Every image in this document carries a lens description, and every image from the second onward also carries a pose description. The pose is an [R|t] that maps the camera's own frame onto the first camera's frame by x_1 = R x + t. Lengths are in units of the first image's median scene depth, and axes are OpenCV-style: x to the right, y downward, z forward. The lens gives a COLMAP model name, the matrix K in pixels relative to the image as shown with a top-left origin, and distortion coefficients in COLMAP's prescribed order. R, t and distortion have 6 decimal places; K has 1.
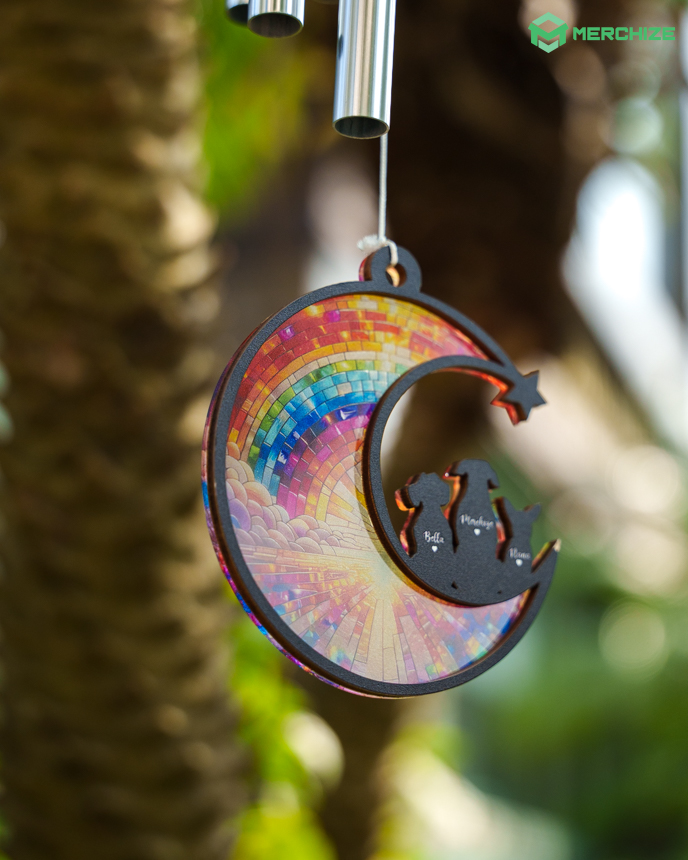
lens RADIAL K [[1682.5, 0, 339.8], [0, 1682.5, 431.9], [0, 0, 1]] dist [0.028094, 0.000000]
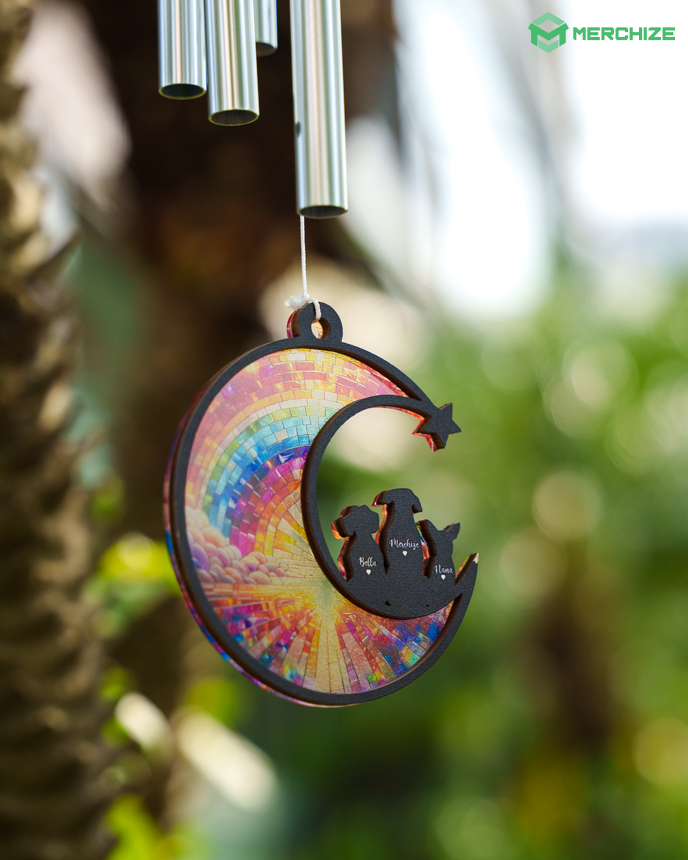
lens RADIAL K [[2208.6, 0, 344.2], [0, 2208.6, 428.9], [0, 0, 1]] dist [0.315560, 0.000000]
pose [[0.996406, -0.056847, 0.062797, -0.048405], [0.053095, 0.996793, 0.059878, -0.117116], [-0.065999, -0.056329, 0.996228, -0.479865]]
